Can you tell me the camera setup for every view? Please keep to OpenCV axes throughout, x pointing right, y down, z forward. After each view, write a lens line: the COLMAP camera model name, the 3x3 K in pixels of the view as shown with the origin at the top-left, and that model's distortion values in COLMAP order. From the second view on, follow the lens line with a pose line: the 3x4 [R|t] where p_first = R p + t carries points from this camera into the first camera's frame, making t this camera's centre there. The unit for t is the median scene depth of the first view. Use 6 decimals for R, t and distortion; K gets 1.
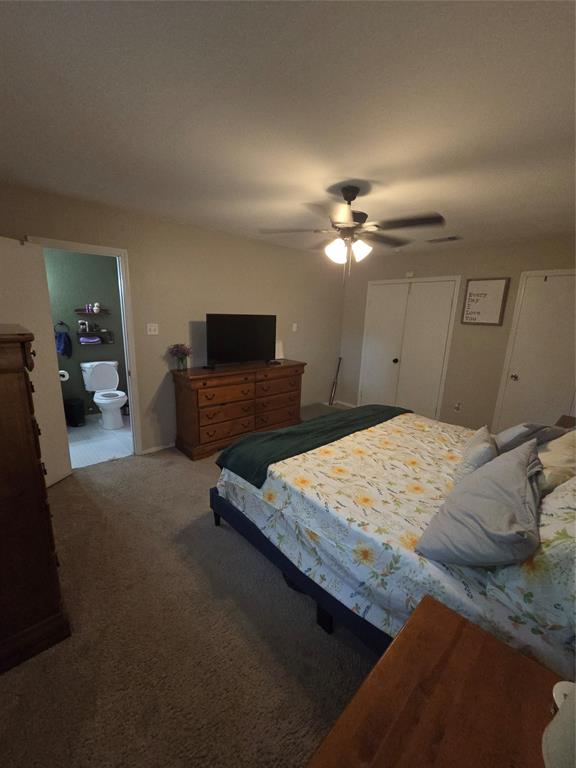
lens RADIAL K [[313.9, 0, 288.0], [0, 313.9, 384.0], [0, 0, 1]] dist [0.002119, 0.000227]
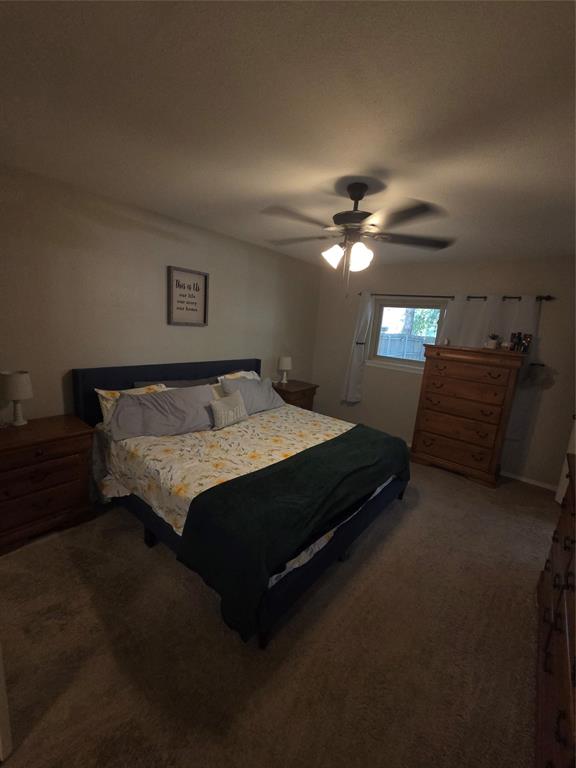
lens RADIAL K [[313.9, 0, 288.0], [0, 313.9, 384.0], [0, 0, 1]] dist [0.002119, 0.000227]
pose [[-0.984661, -0.085106, -0.152316, 0.330782], [-0.138709, 0.911394, 0.387455, -0.296766], [0.105845, 0.402639, -0.909219, 1.382112]]
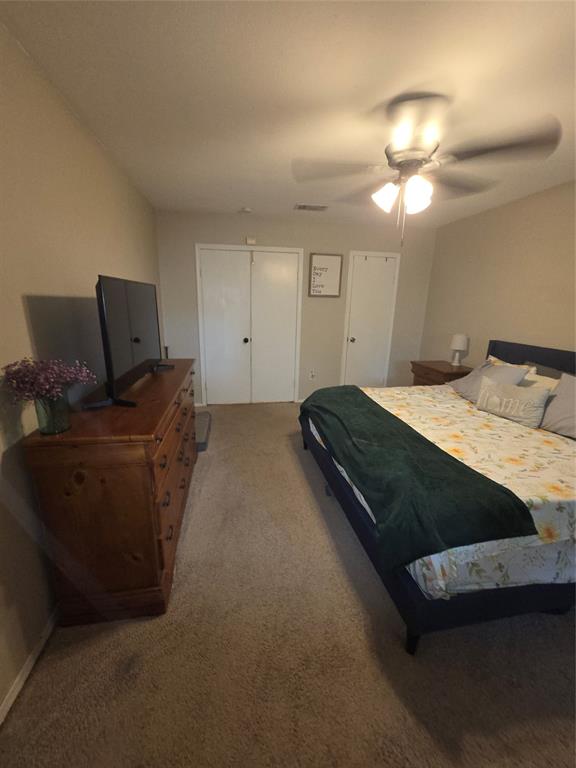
lens RADIAL K [[313.9, 0, 288.0], [0, 313.9, 384.0], [0, 0, 1]] dist [0.002119, 0.000227]
pose [[0.545154, -0.236846, 0.804184, -0.497163], [0.182972, 0.969750, 0.161572, -0.112972], [-0.818125, 0.059062, 0.571999, 0.591966]]
